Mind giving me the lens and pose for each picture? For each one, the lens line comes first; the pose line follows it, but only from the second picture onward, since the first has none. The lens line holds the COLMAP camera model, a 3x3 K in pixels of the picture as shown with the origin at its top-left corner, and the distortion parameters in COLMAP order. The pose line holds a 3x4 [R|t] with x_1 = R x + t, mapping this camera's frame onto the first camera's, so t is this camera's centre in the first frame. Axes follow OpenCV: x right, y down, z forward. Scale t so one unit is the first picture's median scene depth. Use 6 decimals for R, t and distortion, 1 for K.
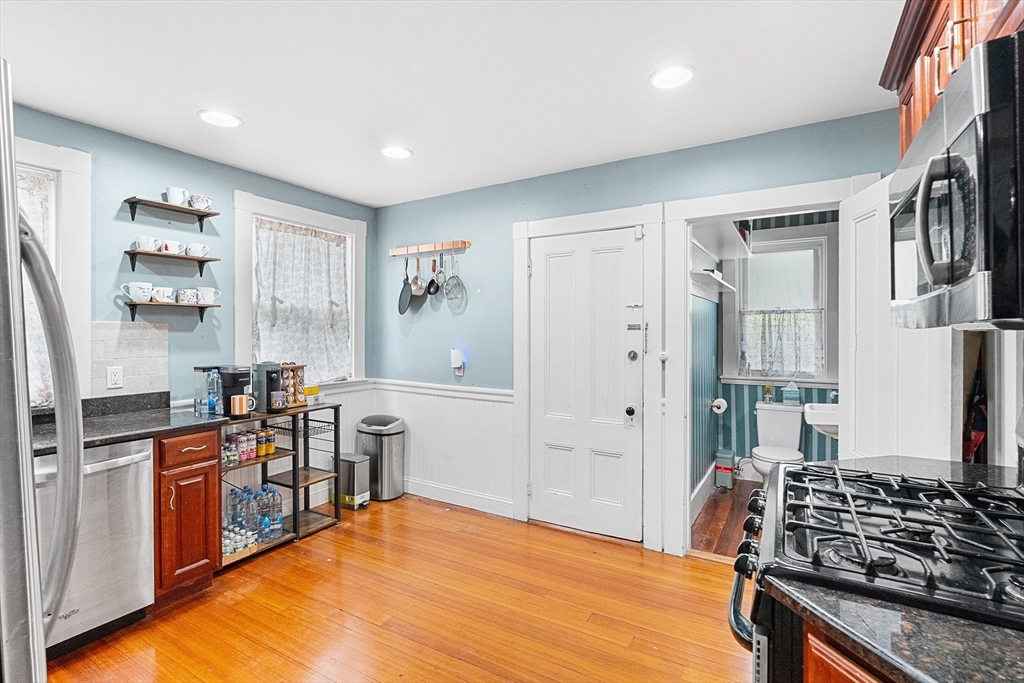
lens RADIAL K [[471.6, 0, 512.7], [0, 471.6, 335.7], [0, 0, 1]] dist [-0.012041, 0.002919]
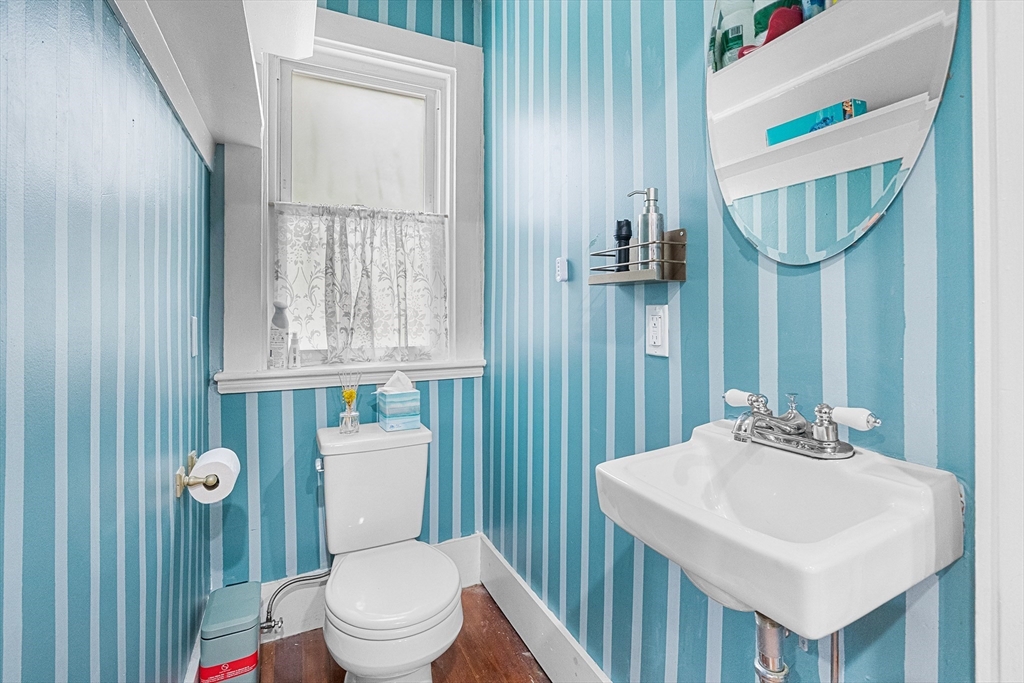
lens RADIAL K [[471.6, 0, 532.0], [0, 471.6, 299.9], [0, 0, 1]] dist [-0.012041, 0.002919]
pose [[0.524965, 0.013054, 0.851024, 0.274879], [0.003478, 0.999841, -0.017483, 0.037625], [-0.851117, 0.012138, 0.524836, 0.633505]]
